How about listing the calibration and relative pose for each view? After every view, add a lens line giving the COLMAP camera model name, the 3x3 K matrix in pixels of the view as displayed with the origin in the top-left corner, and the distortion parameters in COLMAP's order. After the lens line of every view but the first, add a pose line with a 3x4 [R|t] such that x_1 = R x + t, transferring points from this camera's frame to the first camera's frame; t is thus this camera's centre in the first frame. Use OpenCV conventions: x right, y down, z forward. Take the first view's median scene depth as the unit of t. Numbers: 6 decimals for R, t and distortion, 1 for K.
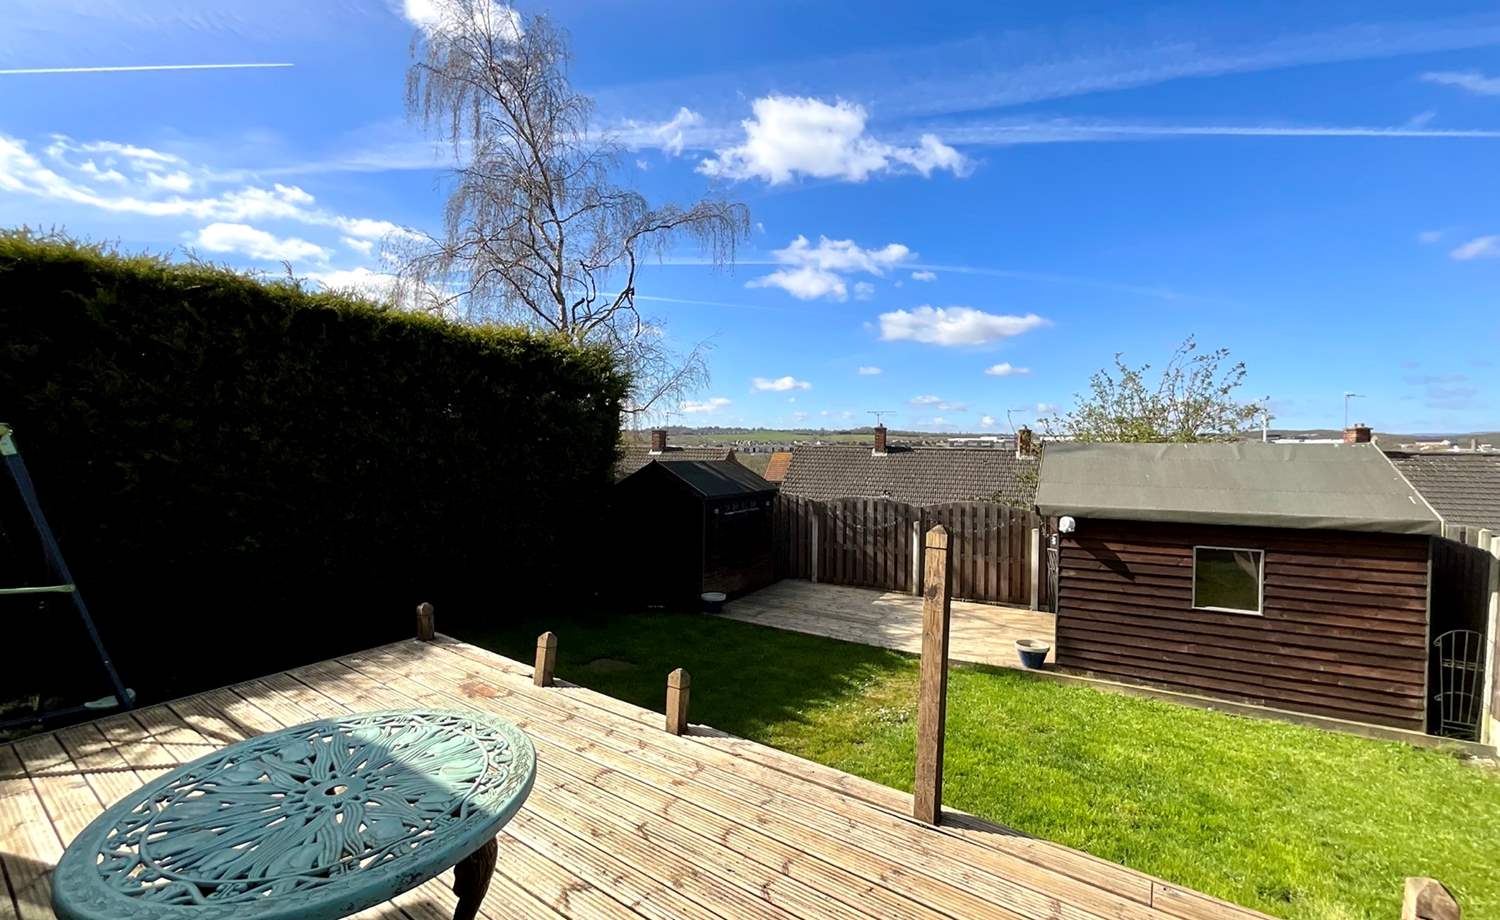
lens RADIAL K [[615.3, 0, 751.9], [0, 615.3, 486.6], [0, 0, 1]] dist [-0.001512, -0.000091]
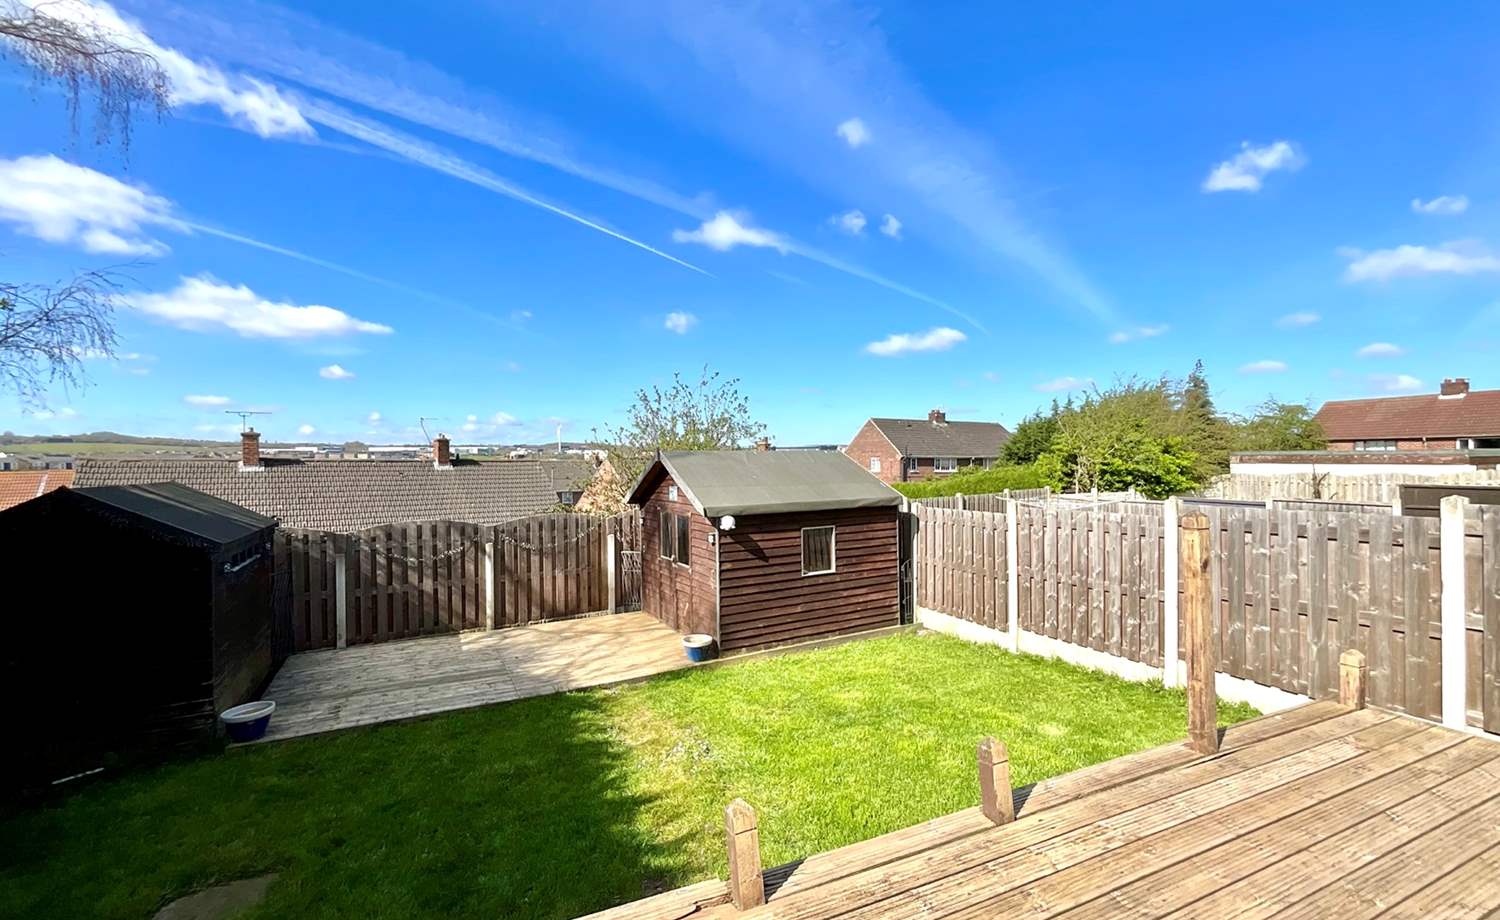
lens RADIAL K [[607.3, 0, 760.9], [0, 607.3, 458.1], [0, 0, 1]] dist [-0.001246, 0.000074]
pose [[0.530109, -0.011248, 0.847855, -0.326142], [0.064928, 0.997515, -0.027362, -0.018379], [-0.845440, 0.069555, 0.529522, 0.281732]]
